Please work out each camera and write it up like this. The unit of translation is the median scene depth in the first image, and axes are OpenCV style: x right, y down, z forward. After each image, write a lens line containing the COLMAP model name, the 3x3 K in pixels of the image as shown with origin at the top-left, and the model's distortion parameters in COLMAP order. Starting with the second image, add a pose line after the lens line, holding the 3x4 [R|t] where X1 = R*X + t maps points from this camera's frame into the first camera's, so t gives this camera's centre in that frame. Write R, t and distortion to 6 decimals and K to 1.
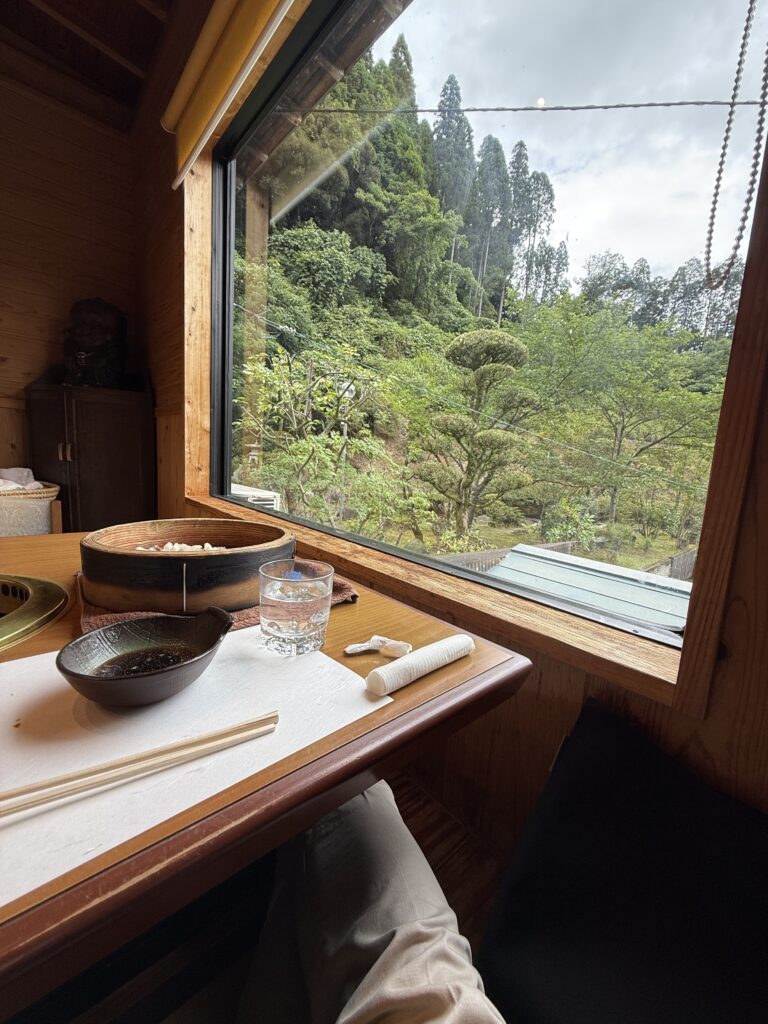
lens RADIAL K [[405.9, 0, 384.2], [0, 405.9, 510.9], [0, 0, 1]] dist [-0.001586, 0.001083]
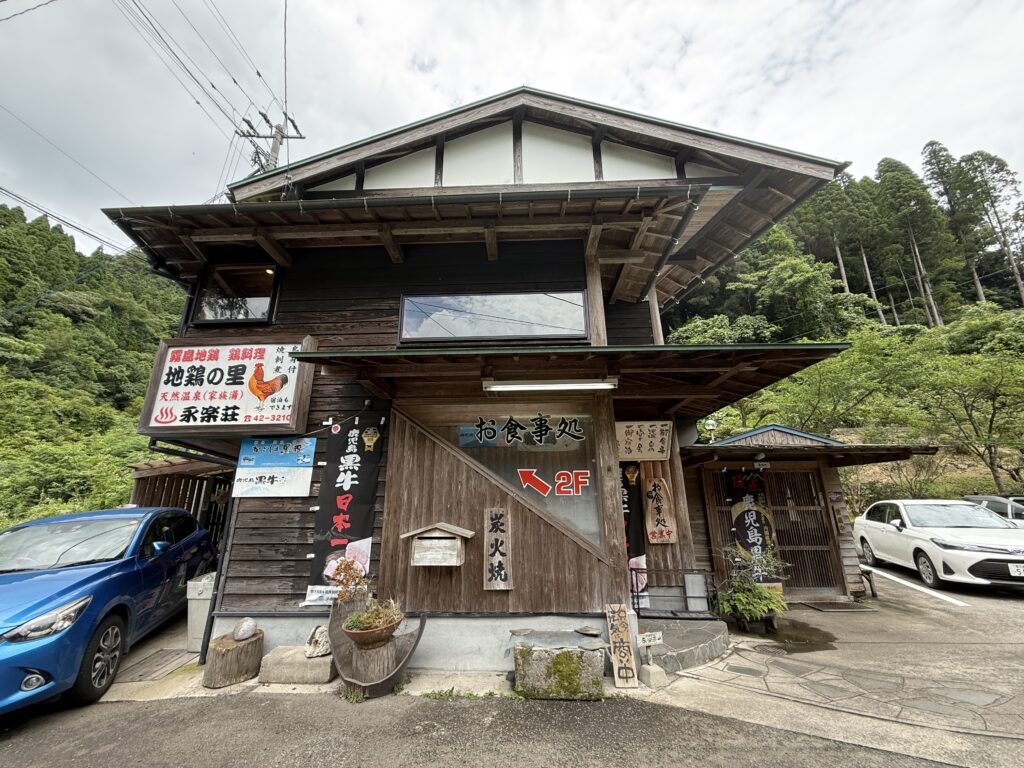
lens RADIAL K [[405.9, 0, 507.9], [0, 405.9, 380.1], [0, 0, 1]] dist [-0.001586, 0.001083]
pose [[0.713880, -0.261673, -0.649540, 0.560736], [-0.043241, 0.909318, -0.413850, 0.261251], [0.698931, 0.323526, 0.637829, -0.755633]]
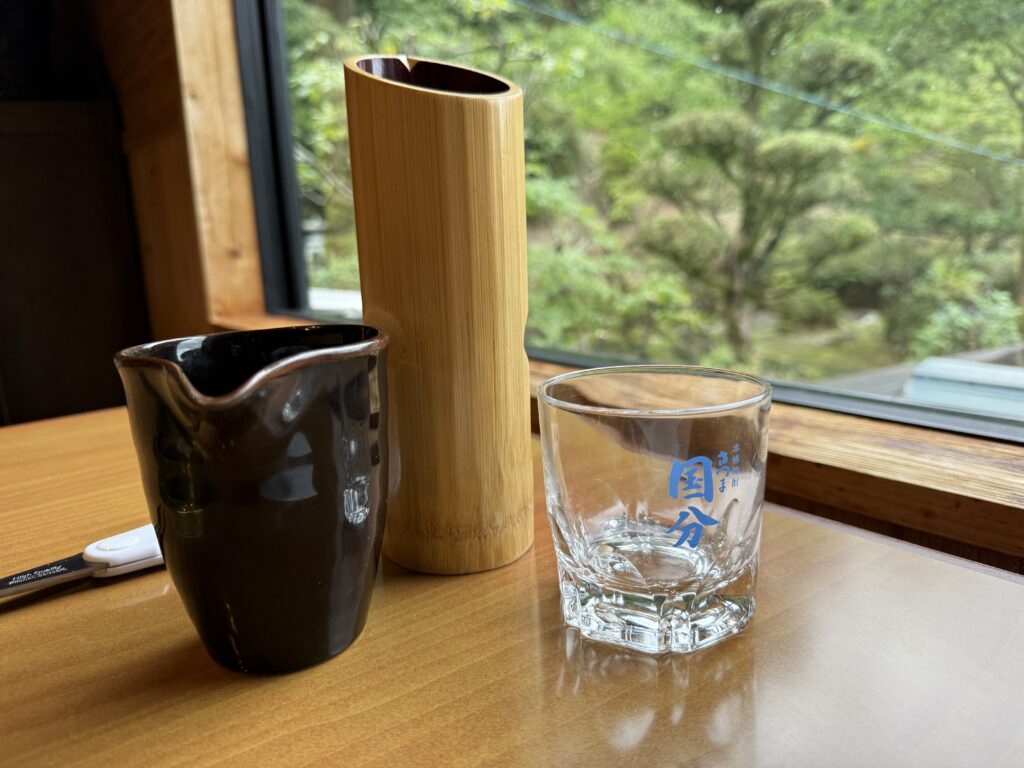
lens RADIAL K [[746.3, 0, 502.1], [0, 746.3, 385.8], [0, 0, 1]] dist [-0.004095, -0.008133]
pose [[0.992568, -0.090931, -0.080879, -0.029091], [0.096876, 0.992623, 0.072896, 0.001254], [0.073654, -0.080189, 0.994055, 0.052287]]
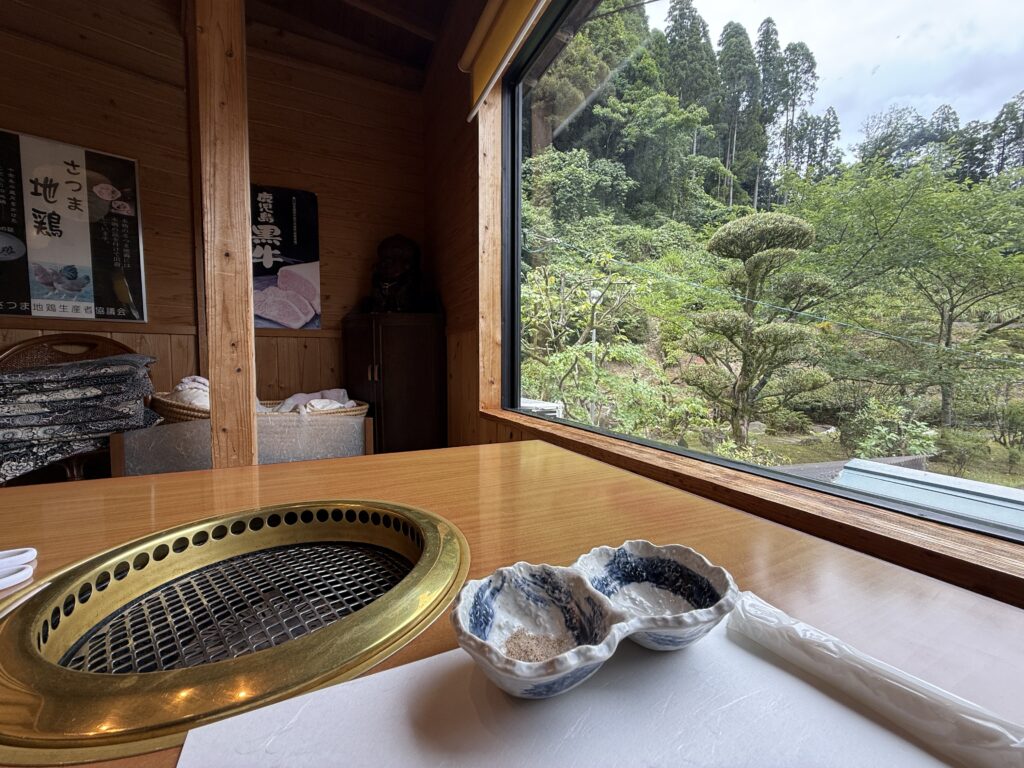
lens RADIAL K [[405.9, 0, 507.5], [0, 405.9, 386.2], [0, 0, 1]] dist [-0.001586, 0.001083]
pose [[0.957148, -0.043080, -0.286377, -0.031733], [0.019159, 0.996127, -0.085813, -0.001927], [0.288965, 0.076649, 0.954266, 0.014509]]
